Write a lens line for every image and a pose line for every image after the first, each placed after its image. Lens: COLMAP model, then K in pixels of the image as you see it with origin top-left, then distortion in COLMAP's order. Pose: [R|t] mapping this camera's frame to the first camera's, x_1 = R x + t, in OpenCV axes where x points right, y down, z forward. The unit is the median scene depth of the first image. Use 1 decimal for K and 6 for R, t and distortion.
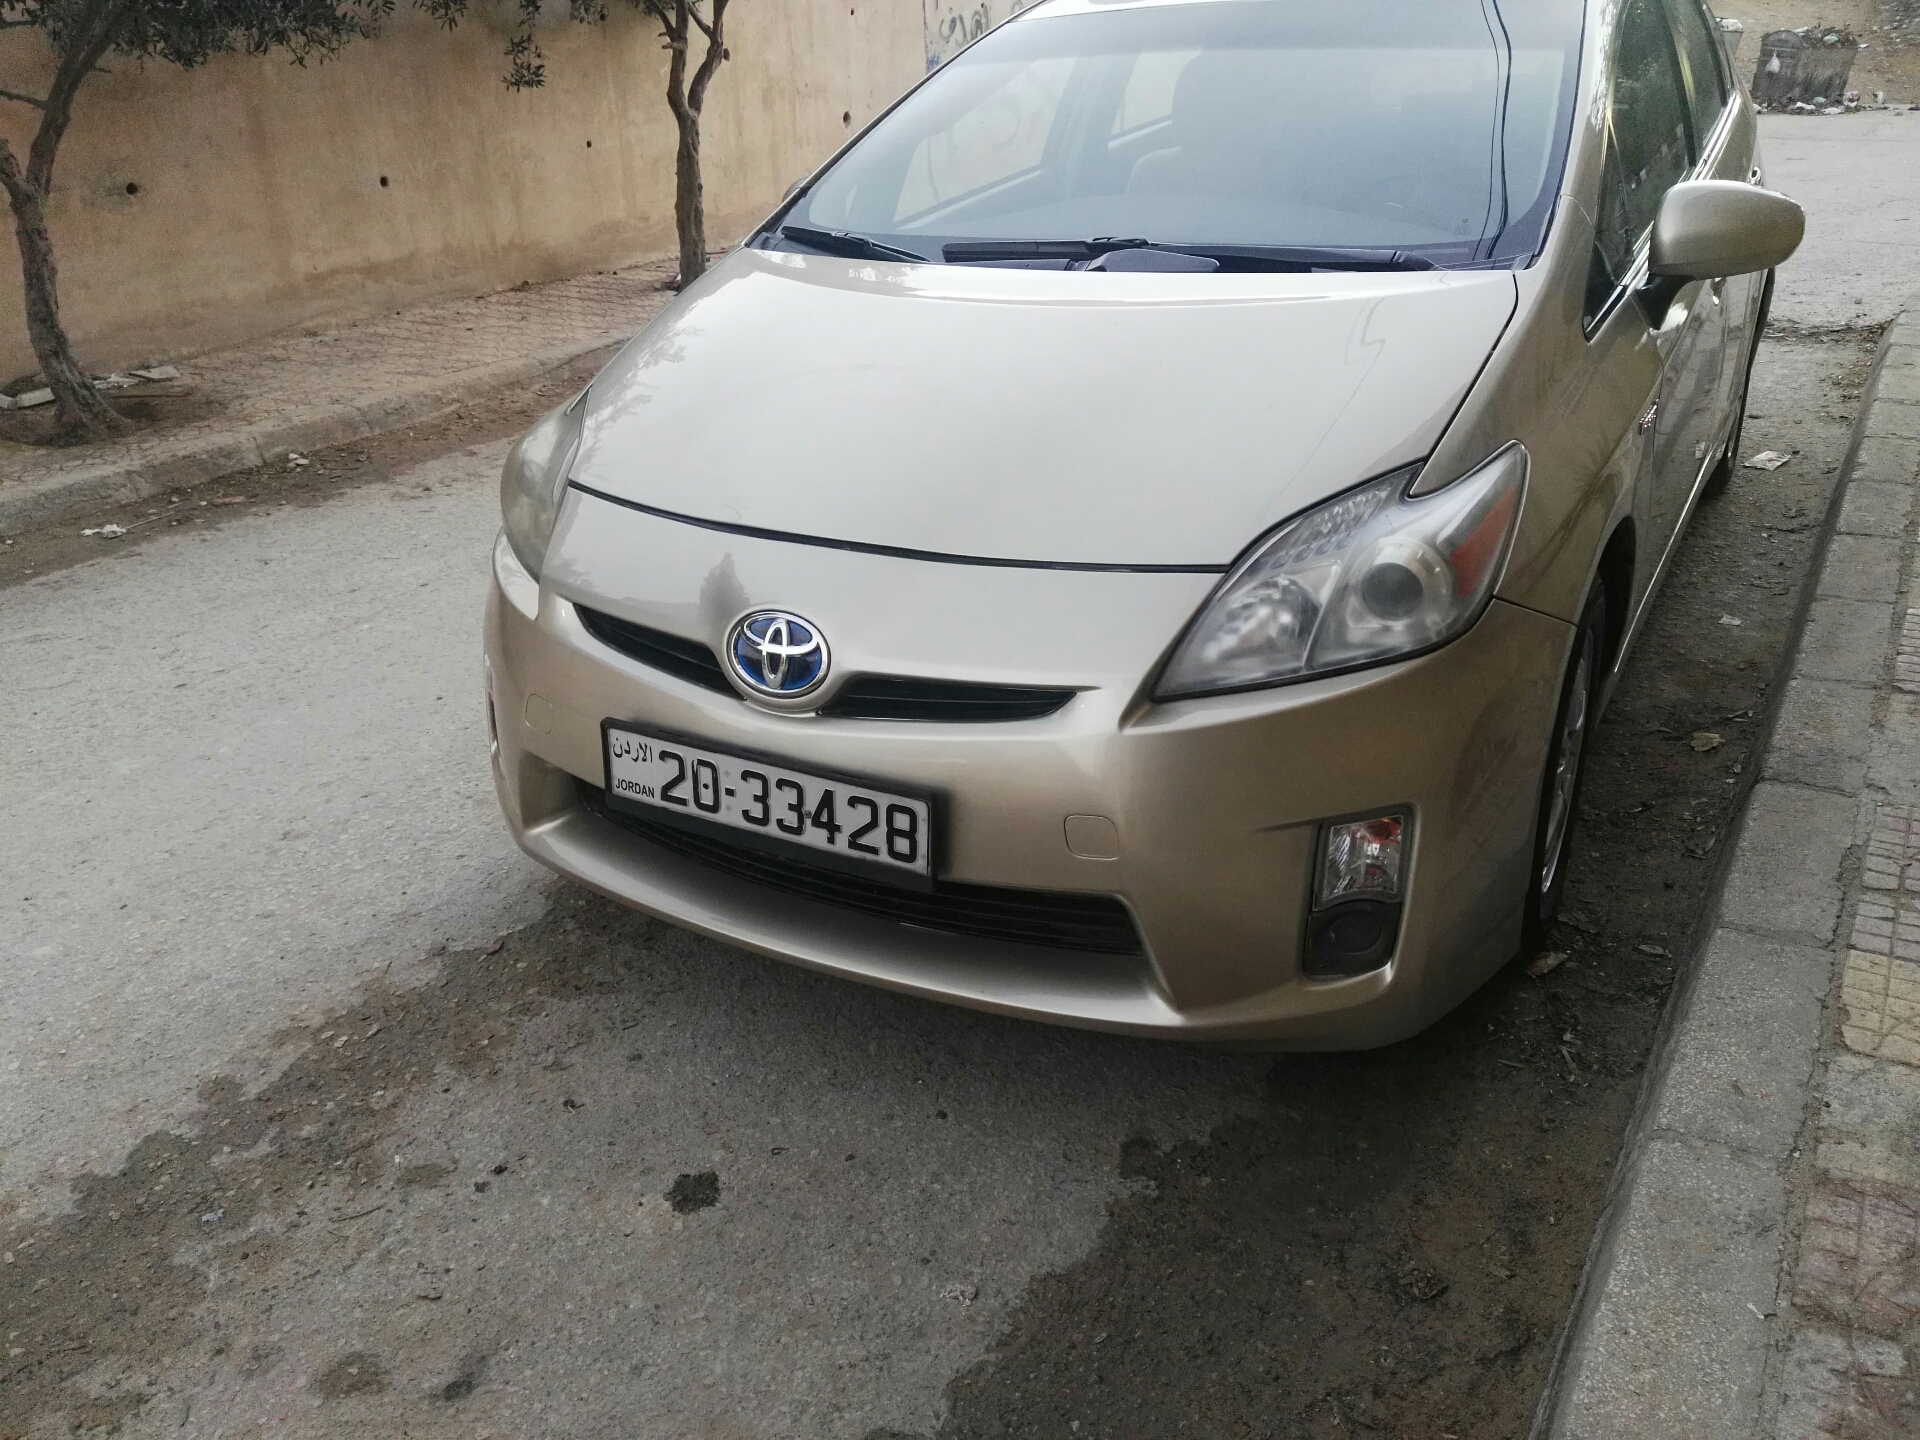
lens RADIAL K [[1575.3, 0, 909.4], [0, 1575.3, 698.6], [0, 0, 1]] dist [0.045701, -0.050791]
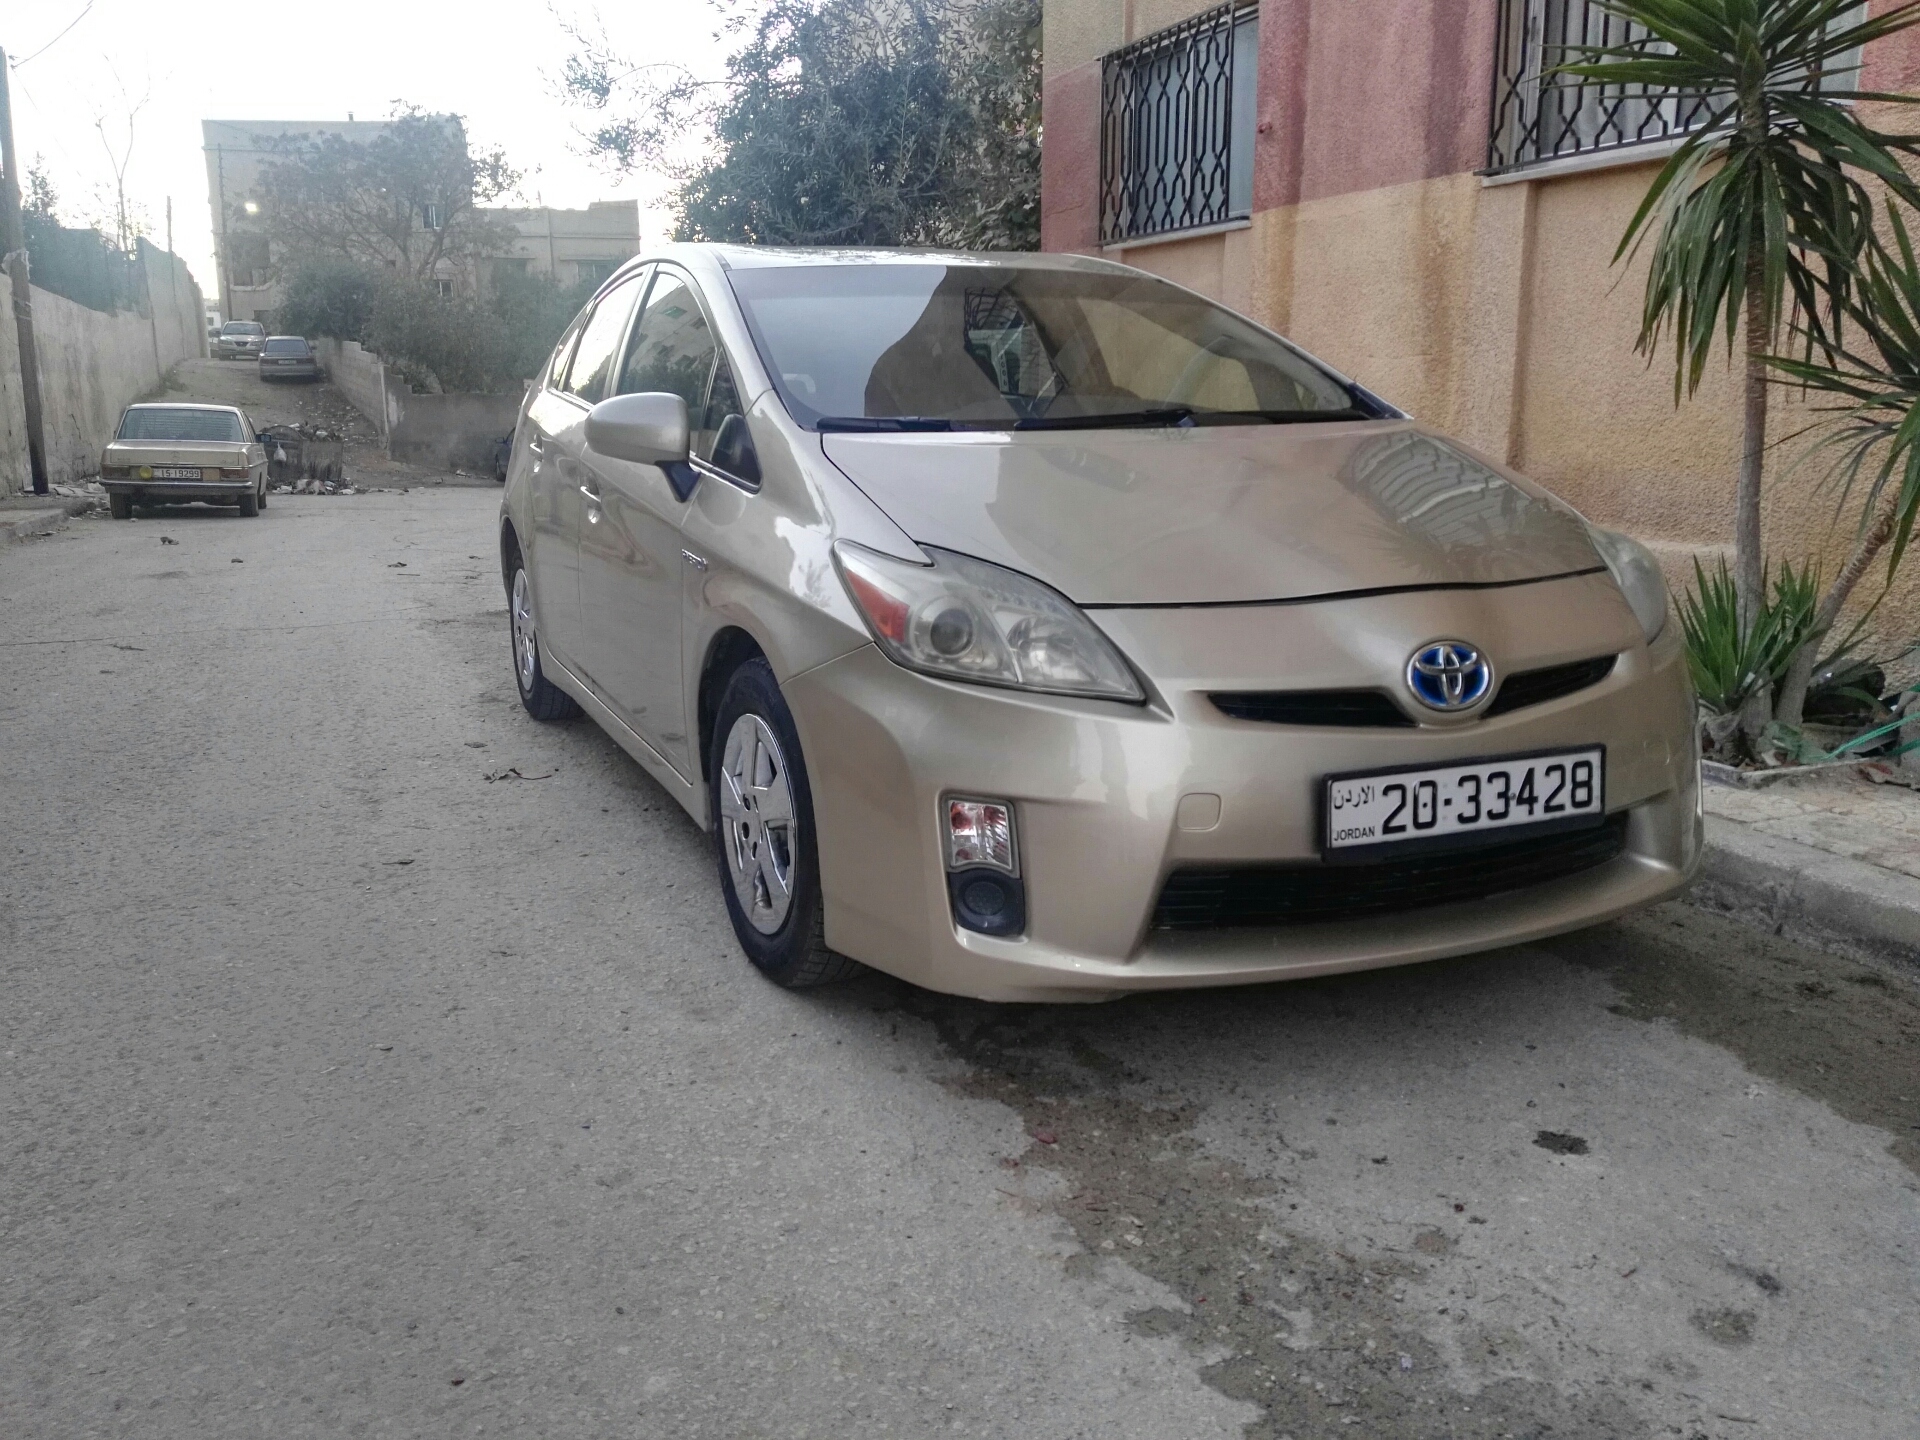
lens RADIAL K [[1575.3, 0, 925.7], [0, 1575.3, 776.1], [0, 0, 1]] dist [0.045701, -0.050791]
pose [[0.582263, -0.147954, 0.799424, -1.234778], [0.299816, 0.953073, -0.041981, -0.023768], [-0.755698, 0.264125, 0.599298, 0.585086]]
